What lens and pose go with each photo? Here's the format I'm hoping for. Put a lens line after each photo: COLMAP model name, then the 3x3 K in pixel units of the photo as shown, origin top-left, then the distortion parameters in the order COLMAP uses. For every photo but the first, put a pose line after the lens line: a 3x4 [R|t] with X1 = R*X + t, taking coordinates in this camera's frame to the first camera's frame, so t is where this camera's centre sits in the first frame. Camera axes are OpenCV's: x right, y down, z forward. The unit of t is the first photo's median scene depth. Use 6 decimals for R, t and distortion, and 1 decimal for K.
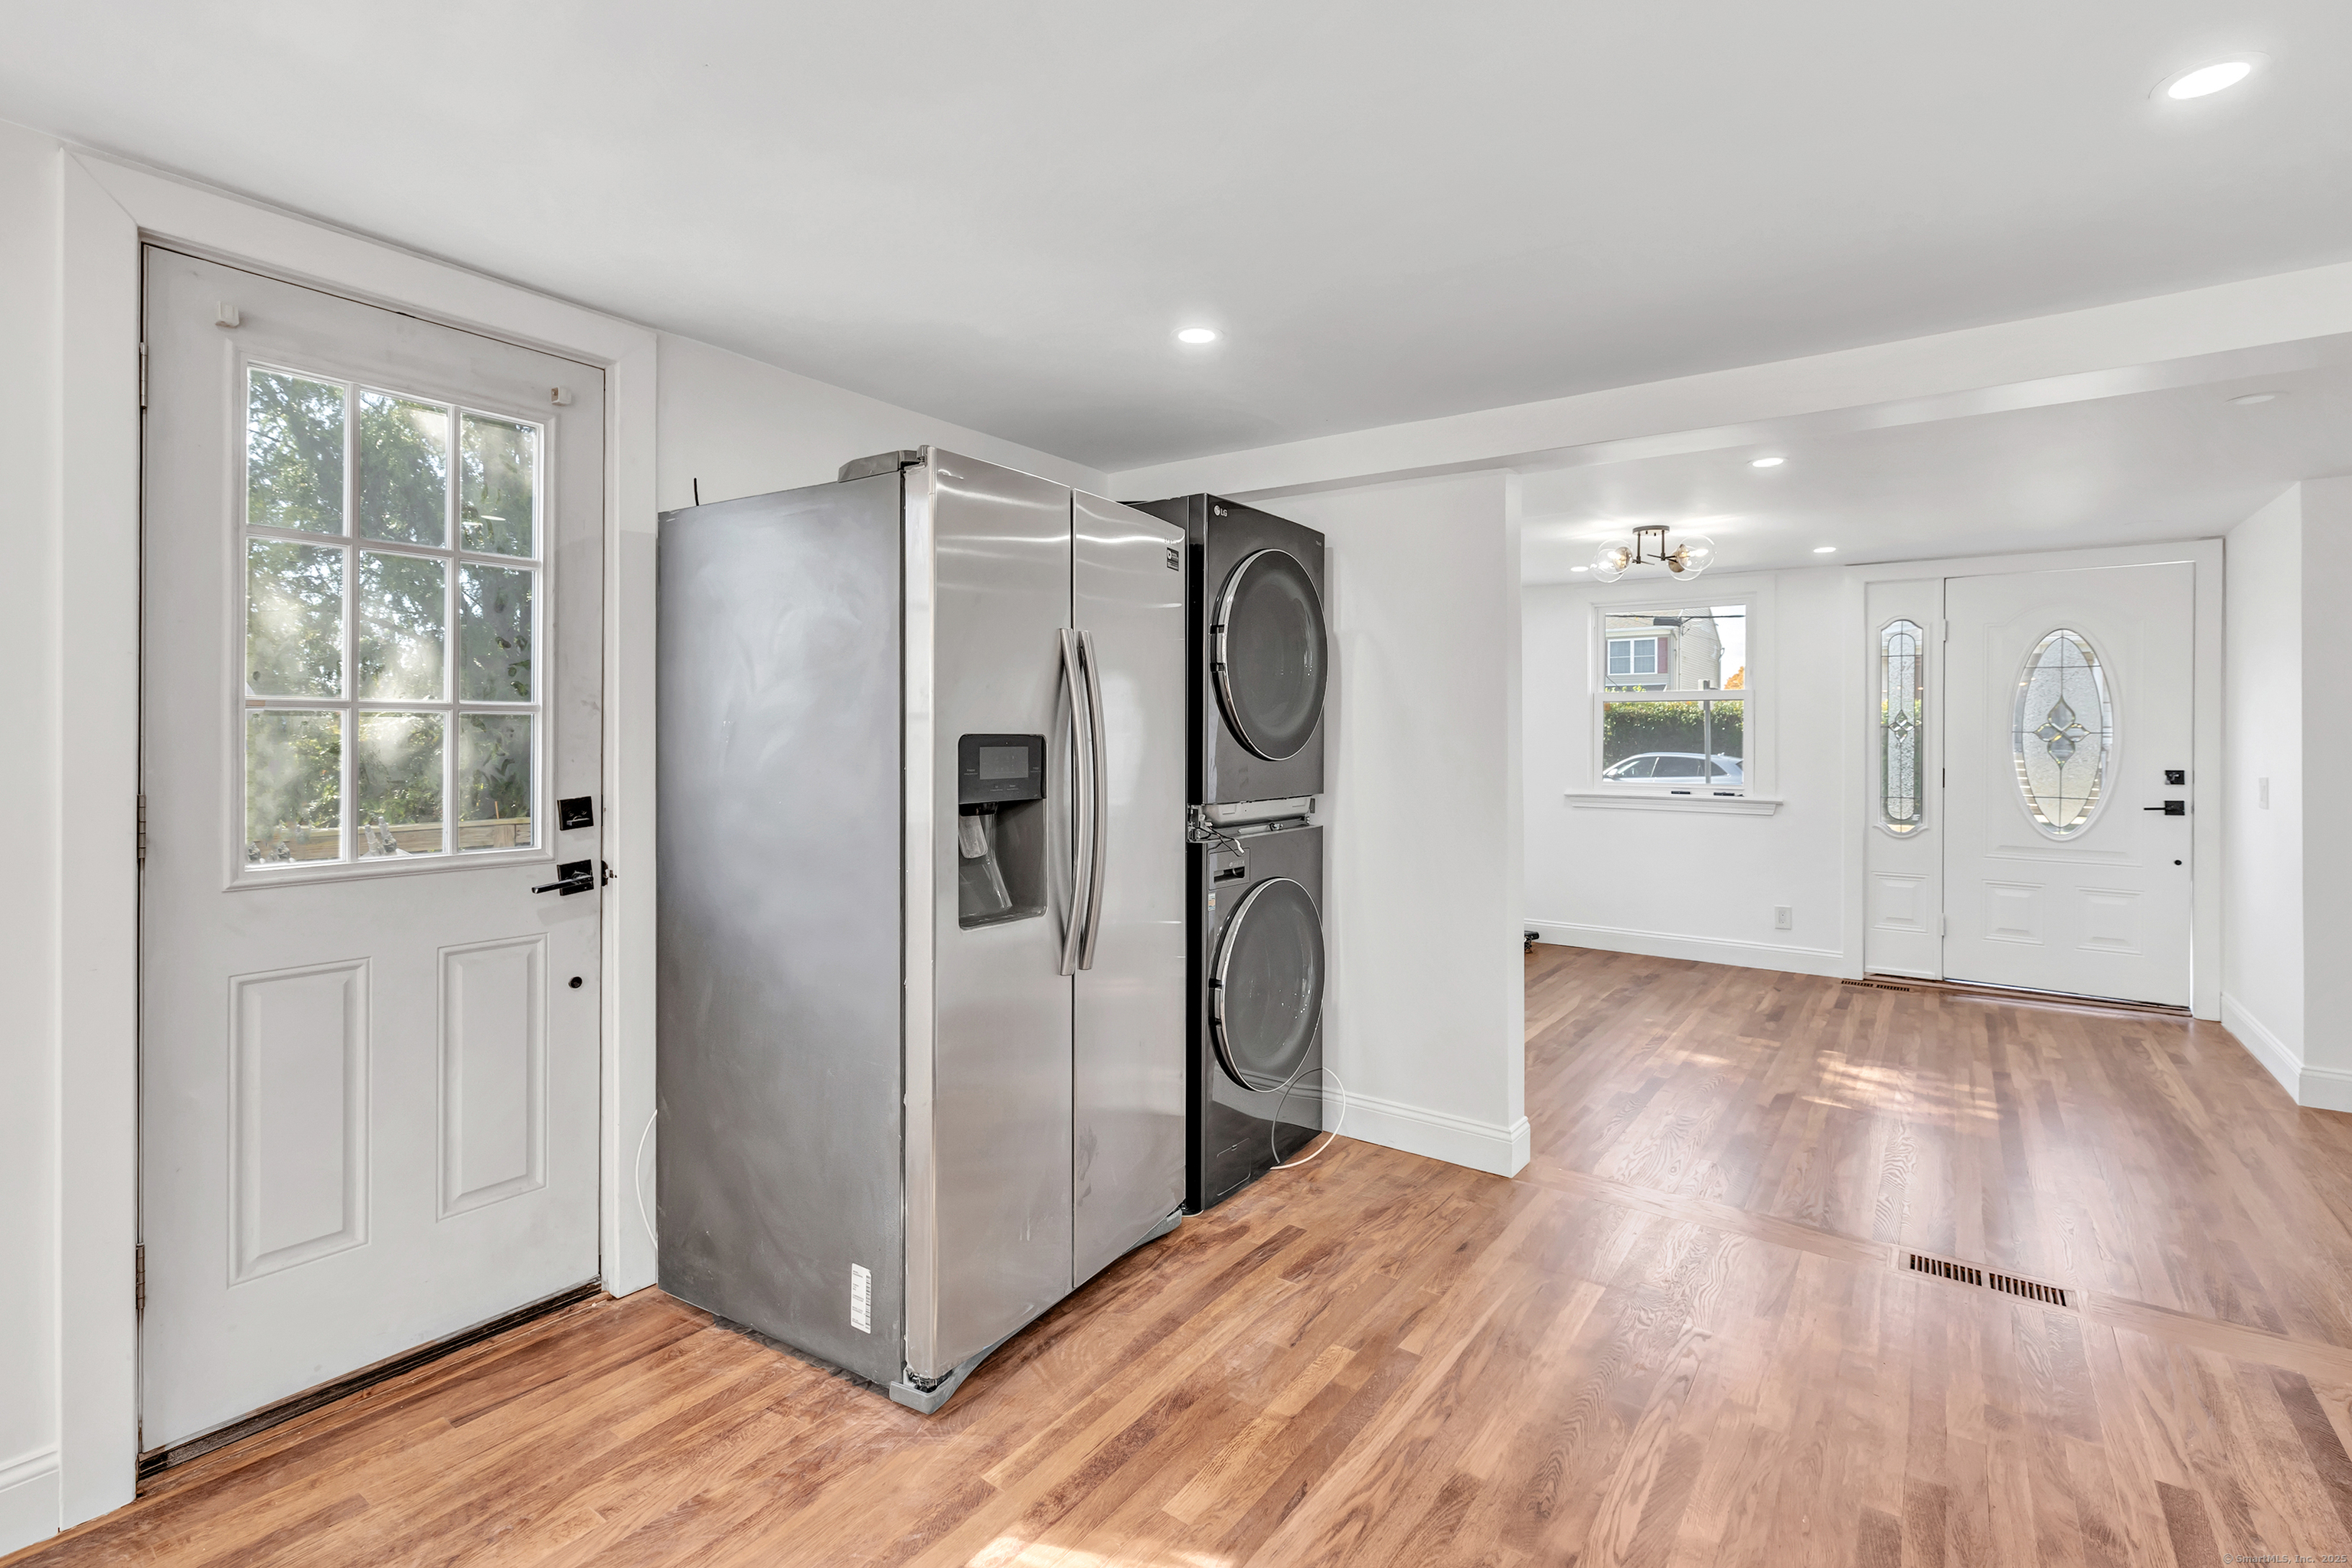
lens RADIAL K [[1054.5, 0, 1172.7], [0, 1054.5, 712.6], [0, 0, 1]] dist [0.000883, -0.000279]
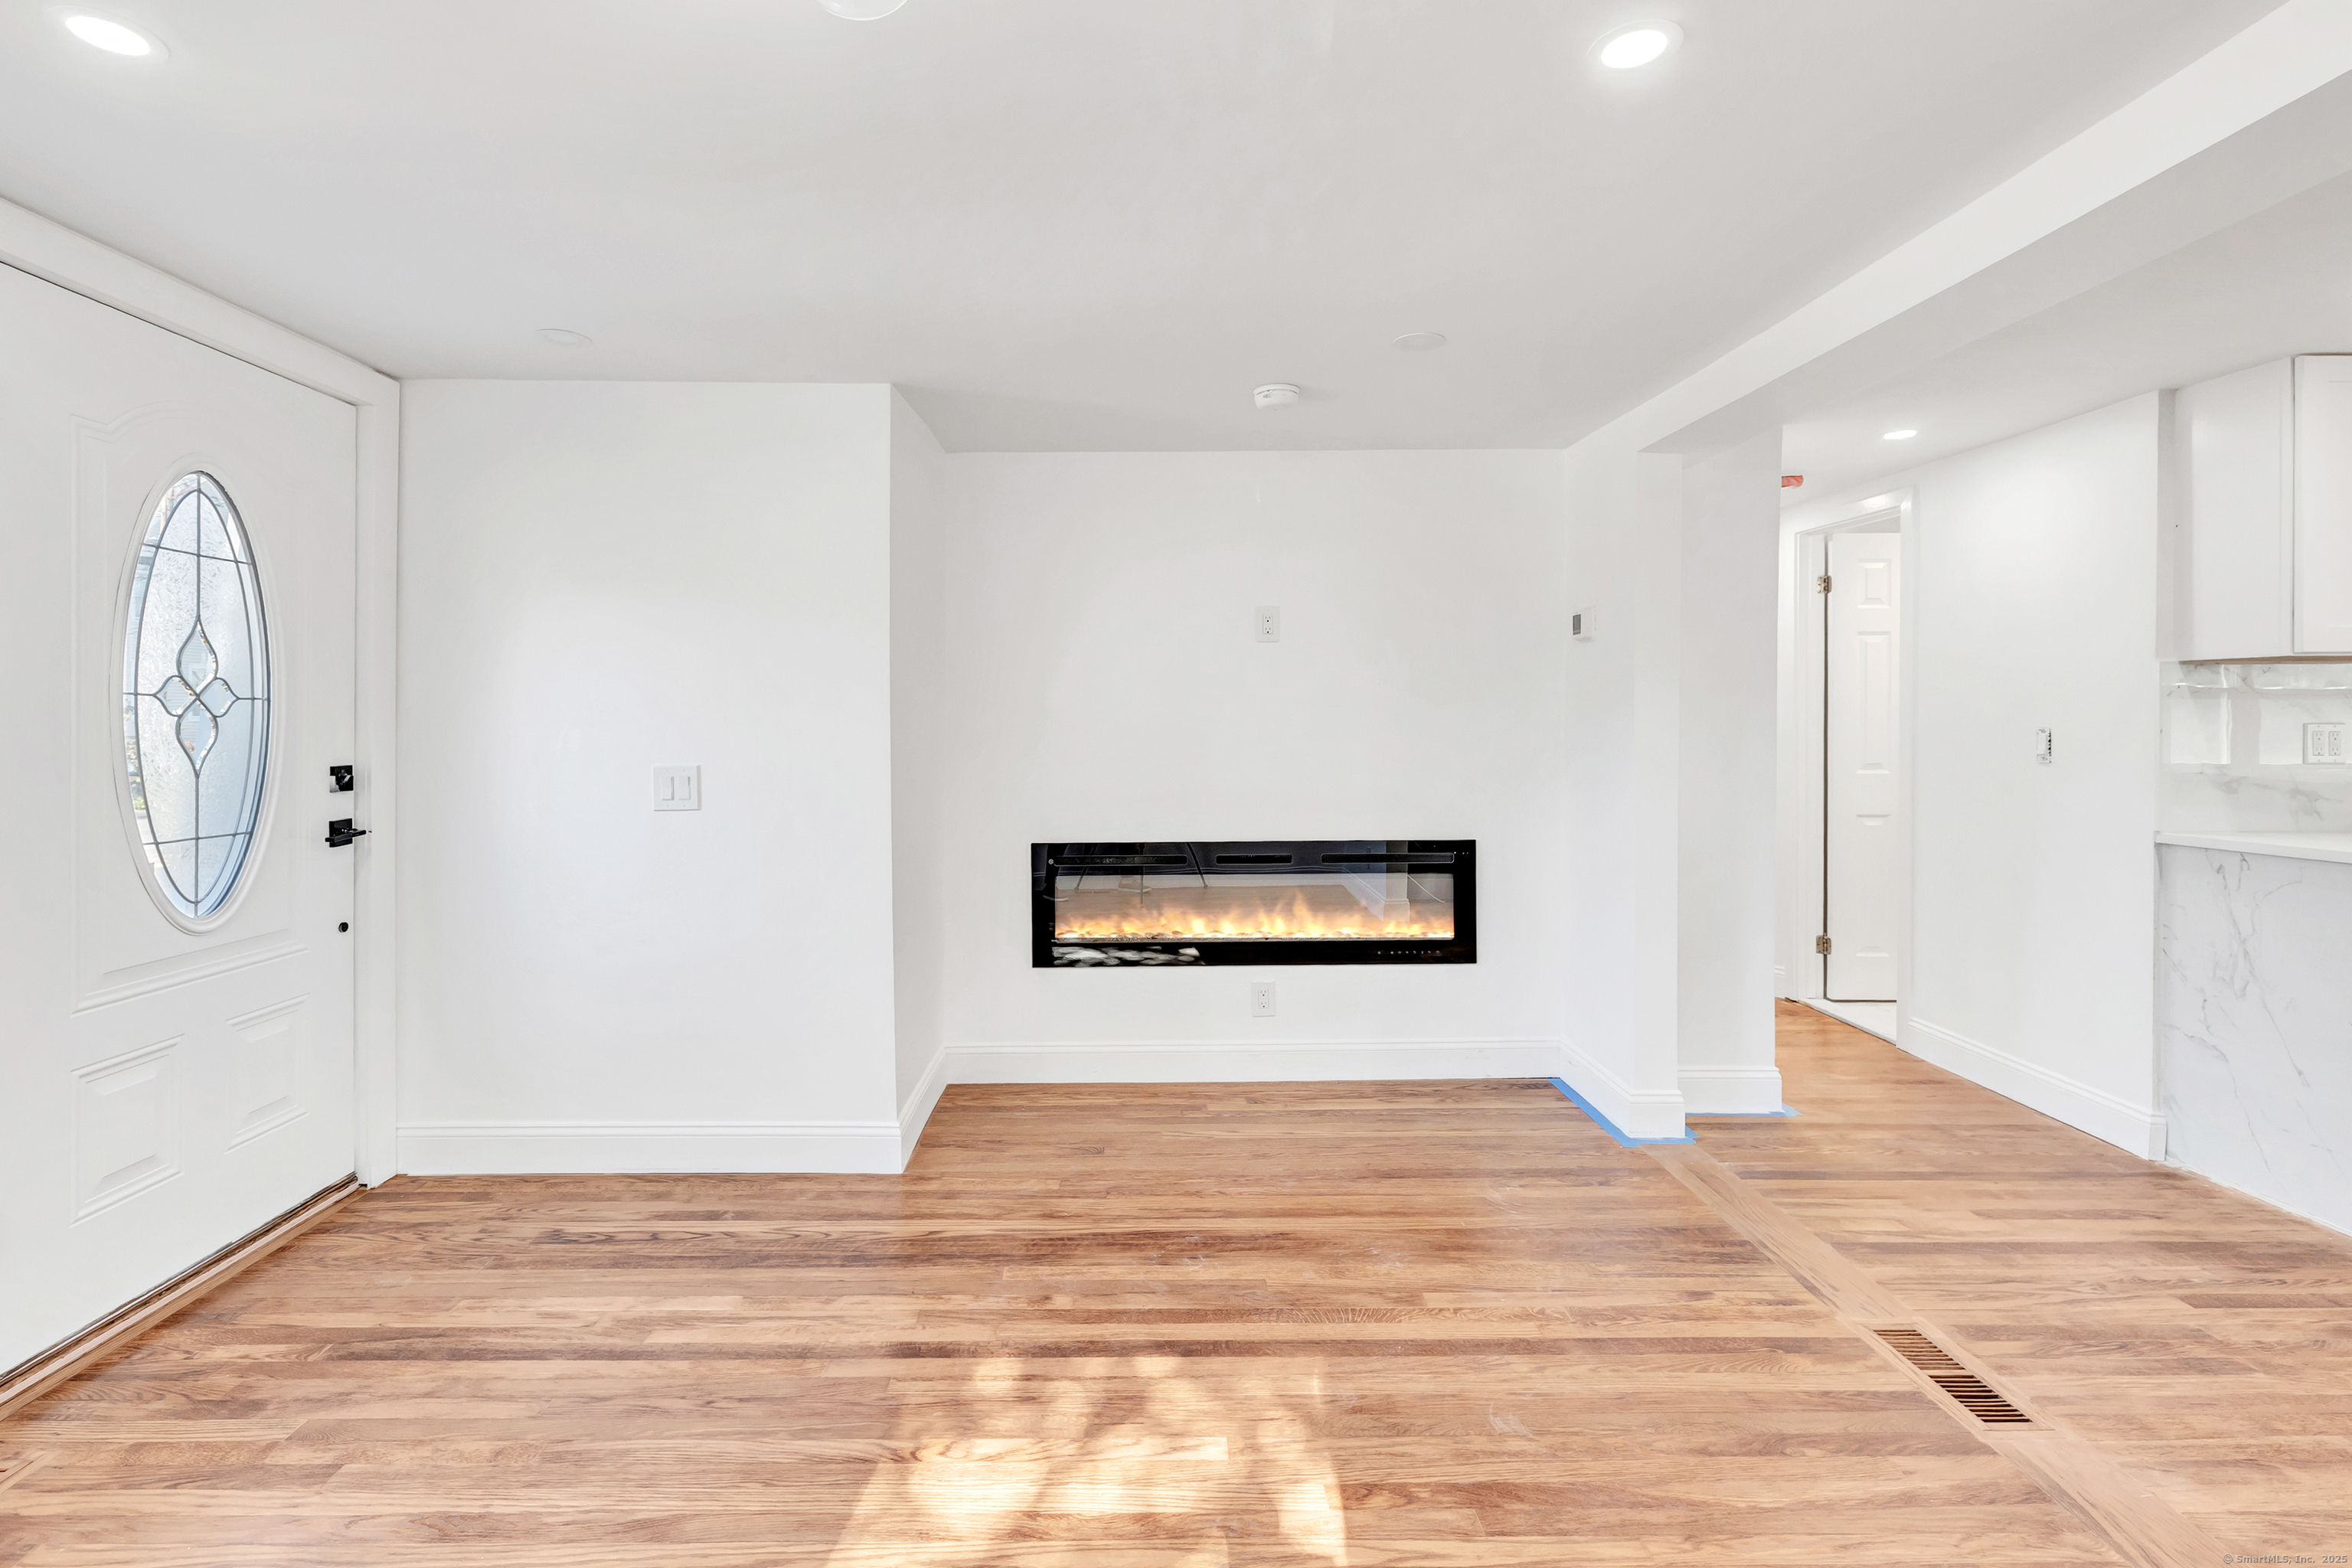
lens RADIAL K [[1054.5, 0, 1172.7], [0, 1054.5, 712.6], [0, 0, 1]] dist [0.000883, -0.000279]
pose [[-0.591901, 0.000409, 0.806011, 0.232997], [-0.017875, 0.999747, -0.013634, 0.026228], [-0.805812, -0.022478, -0.591744, 0.977487]]
